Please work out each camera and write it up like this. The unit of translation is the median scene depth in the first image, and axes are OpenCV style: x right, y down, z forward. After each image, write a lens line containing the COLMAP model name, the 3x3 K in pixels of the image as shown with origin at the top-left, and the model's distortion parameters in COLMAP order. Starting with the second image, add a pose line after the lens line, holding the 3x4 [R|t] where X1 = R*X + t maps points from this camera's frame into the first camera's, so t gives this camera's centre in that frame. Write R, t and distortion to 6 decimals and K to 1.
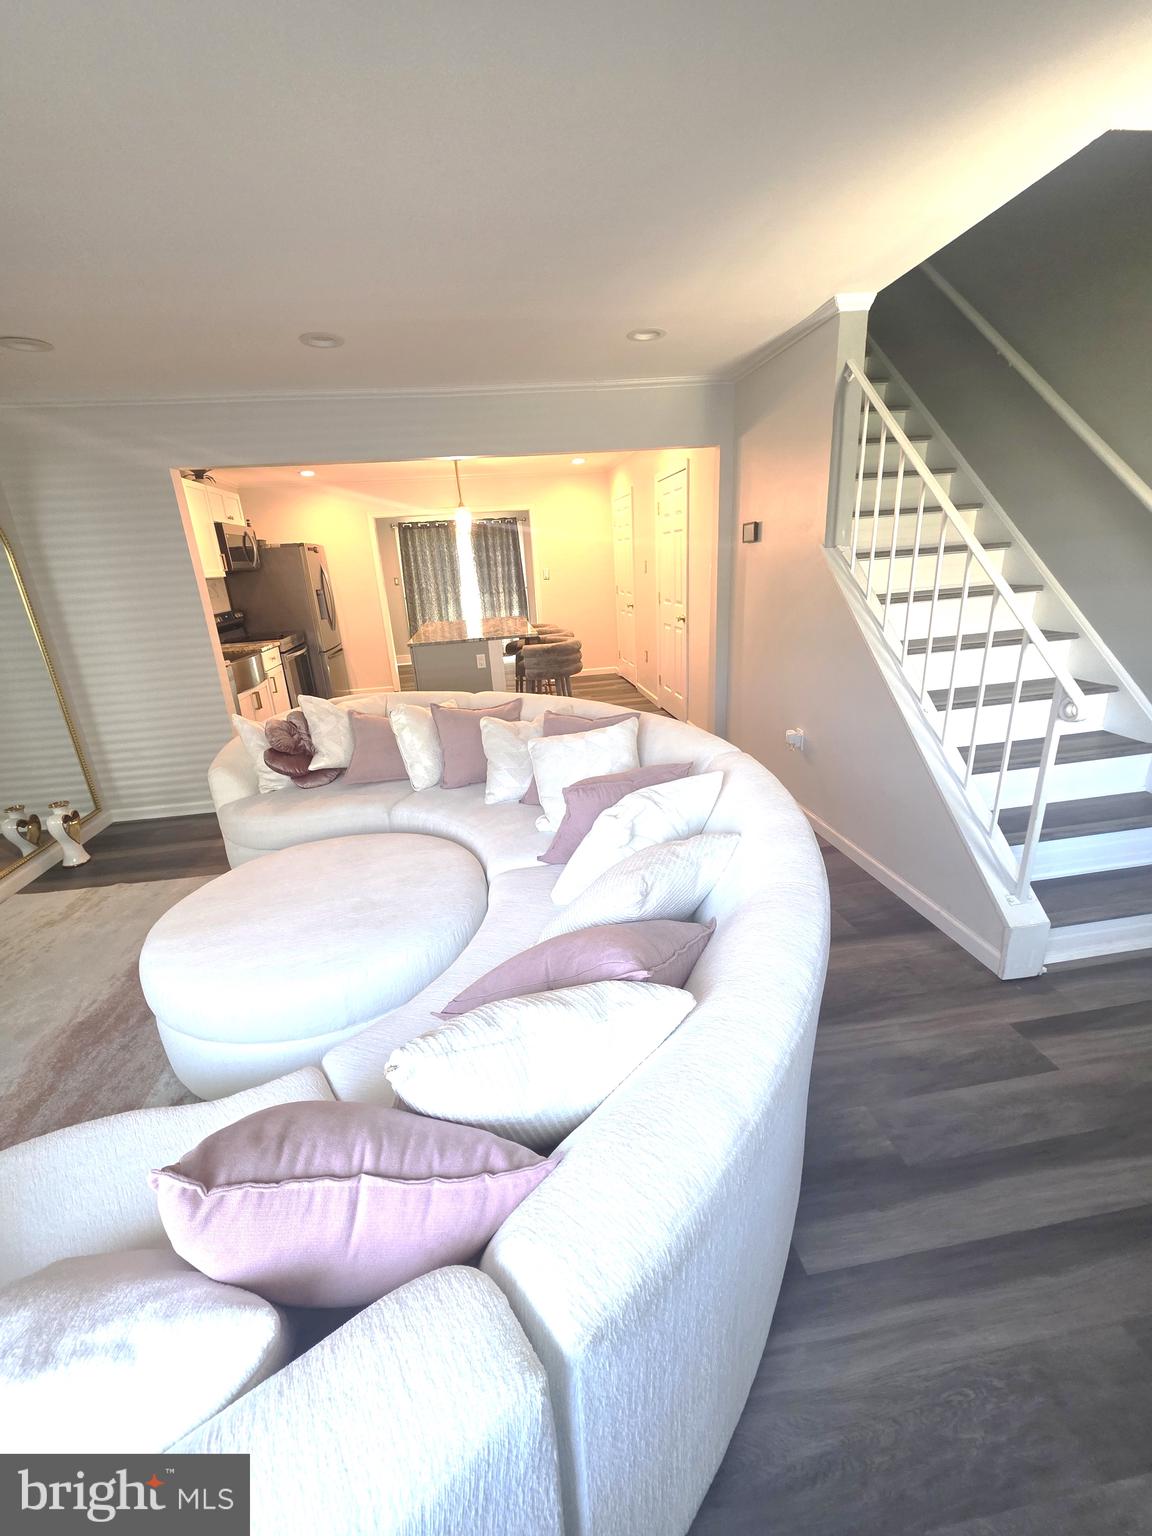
lens RADIAL K [[612.0, 0, 571.2], [0, 612.0, 765.6], [0, 0, 1]] dist [0.001179, 0.000032]
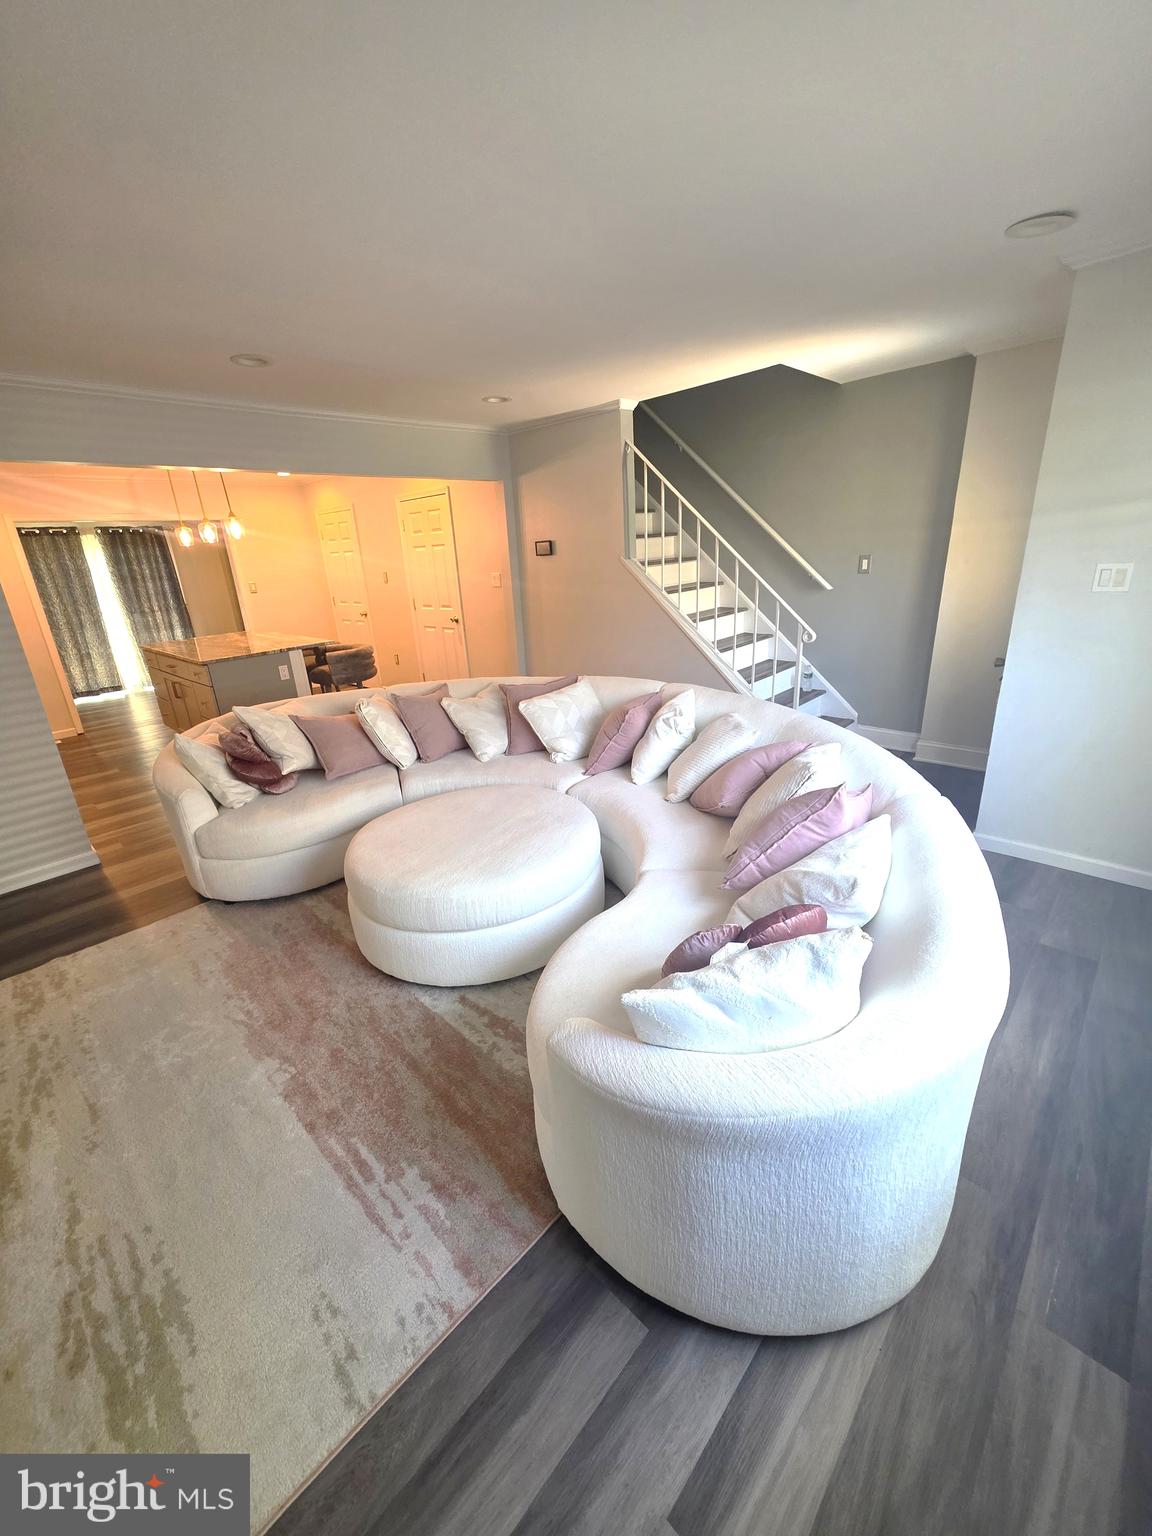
lens RADIAL K [[612.0, 0, 571.2], [0, 612.0, 765.6], [0, 0, 1]] dist [0.001179, 0.000032]
pose [[0.790793, -0.191938, 0.581211, -0.607385], [0.204644, 0.977825, 0.044477, 0.043268], [-0.576859, 0.083769, 0.812537, -0.092131]]
